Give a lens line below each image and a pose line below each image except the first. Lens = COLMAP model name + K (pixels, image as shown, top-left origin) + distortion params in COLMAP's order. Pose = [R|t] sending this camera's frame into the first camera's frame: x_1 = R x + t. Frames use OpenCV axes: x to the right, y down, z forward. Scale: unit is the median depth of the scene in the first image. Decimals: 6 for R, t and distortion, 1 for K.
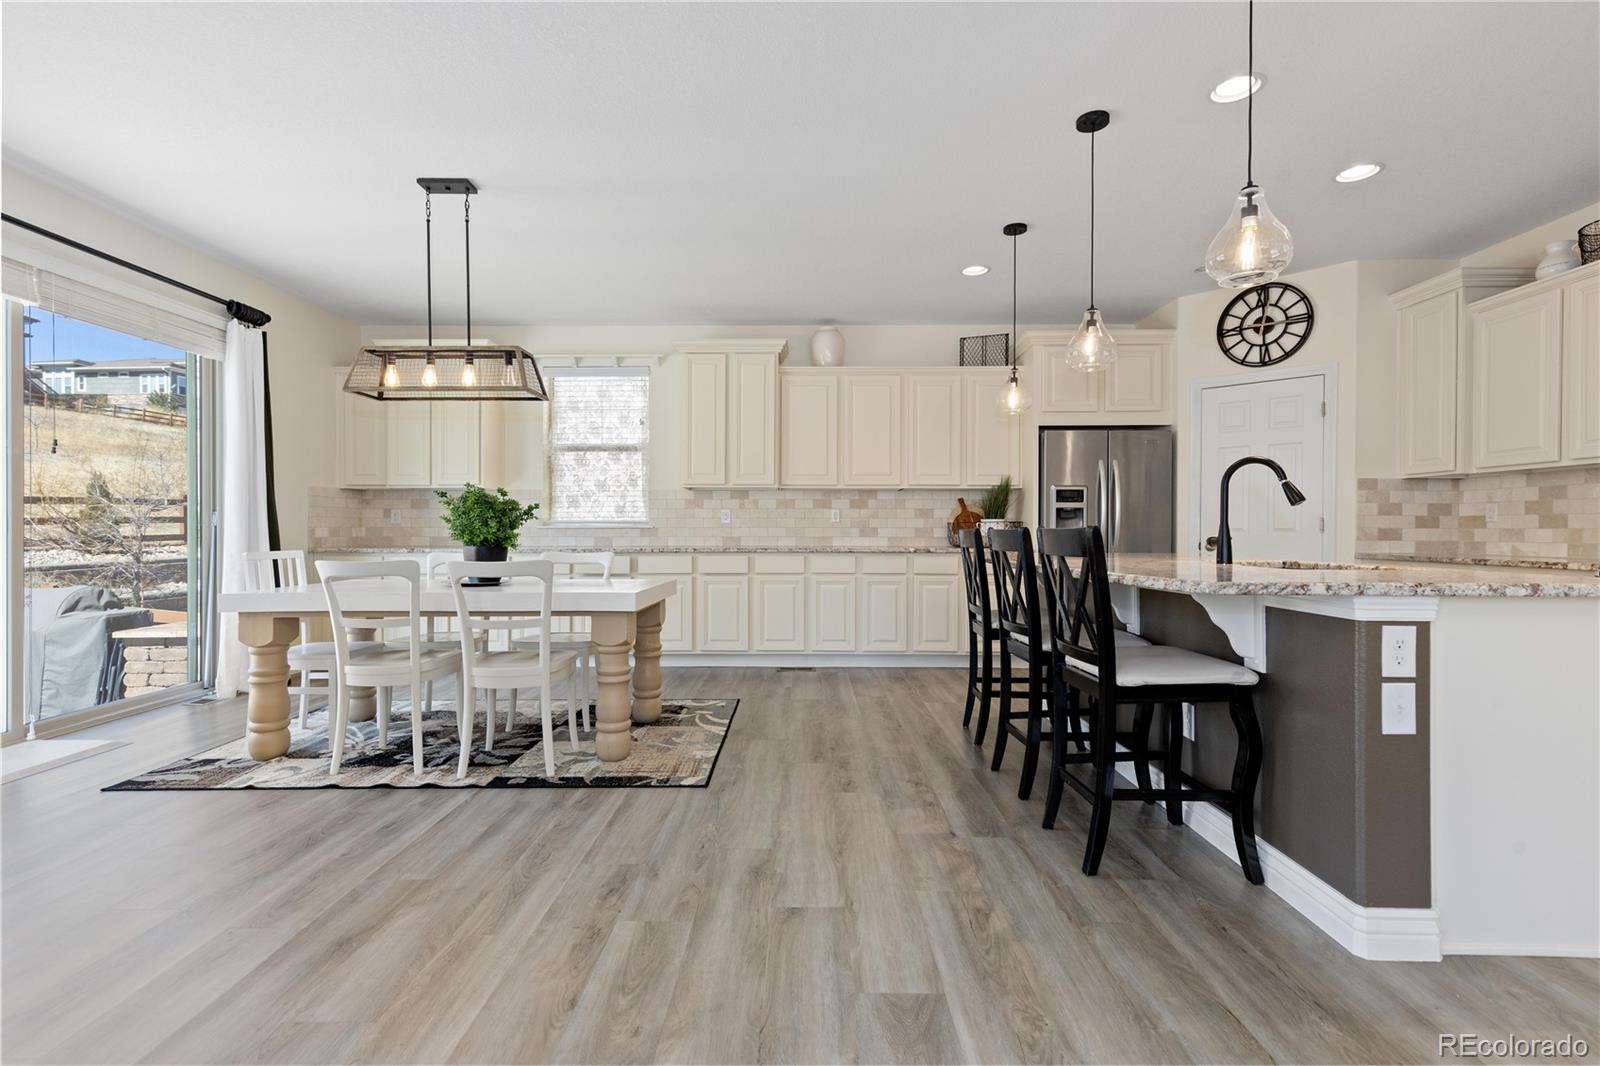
lens RADIAL K [[733.8, 0, 794.0], [0, 733.8, 525.1], [0, 0, 1]] dist [0.018754, -0.005060]
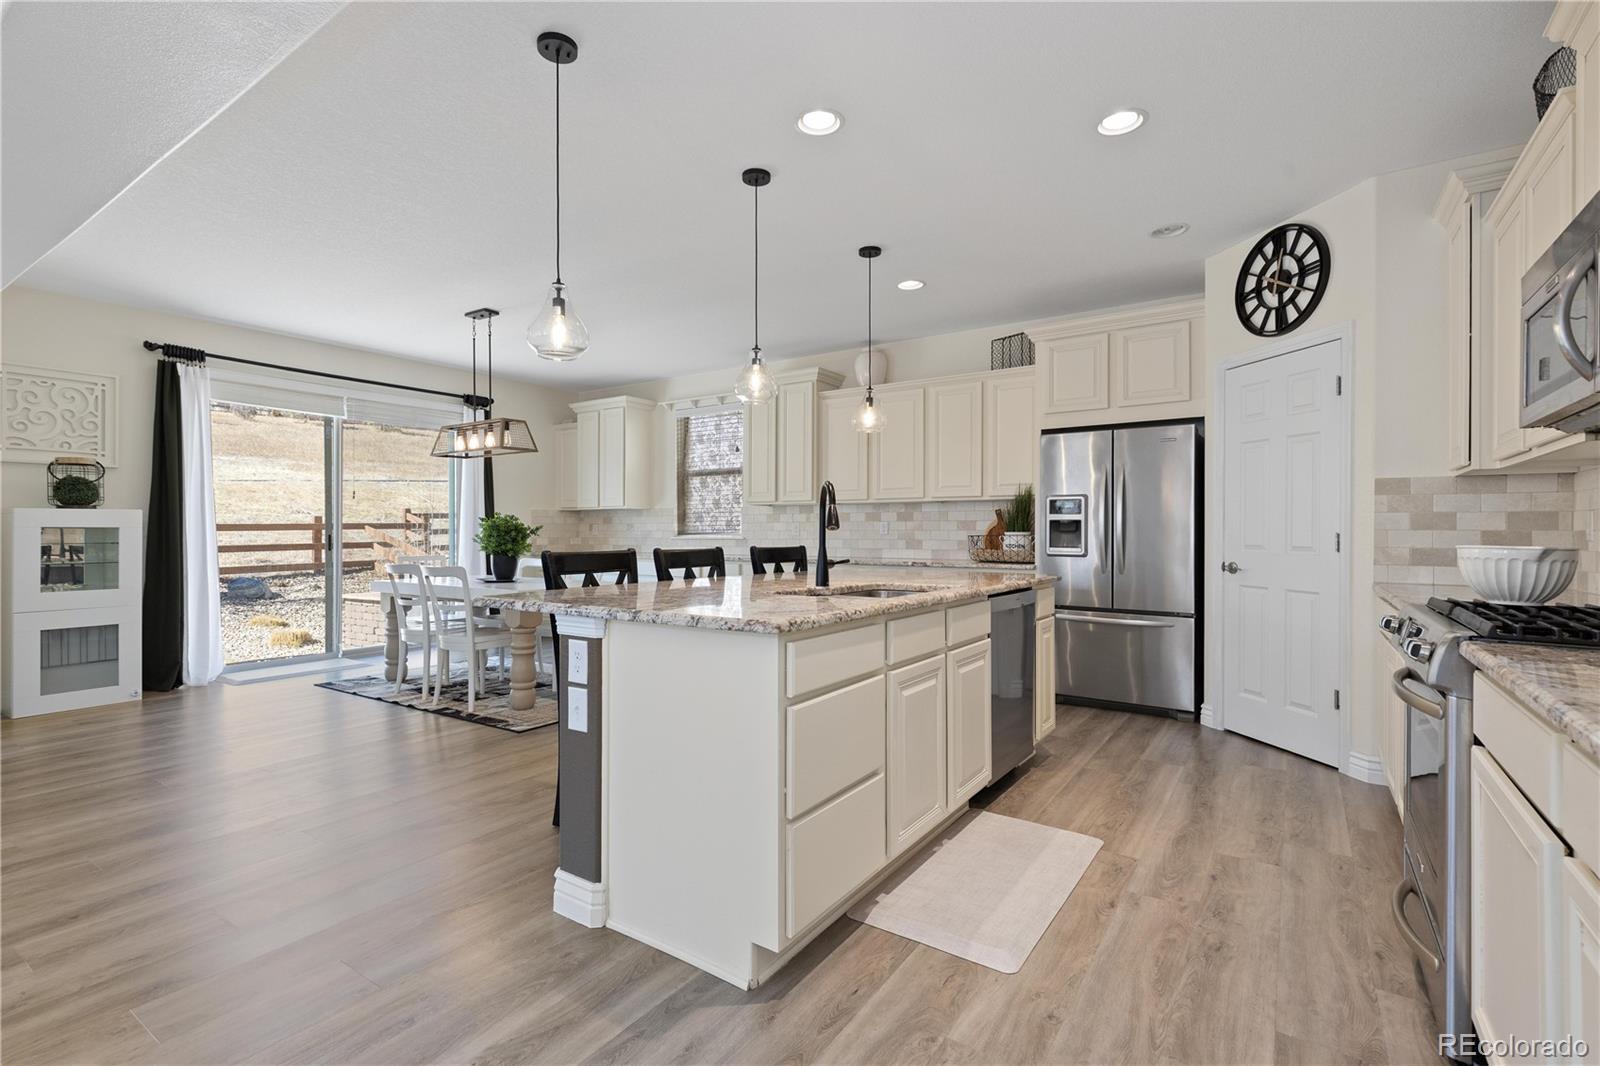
lens RADIAL K [[733.8, 0, 789.4], [0, 733.8, 528.1], [0, 0, 1]] dist [0.018754, -0.005060]
pose [[0.833434, -0.003983, -0.552604, 0.679797], [0.003867, 0.999992, -0.001377, -0.015686], [0.552605, -0.000989, 0.833443, 0.080727]]
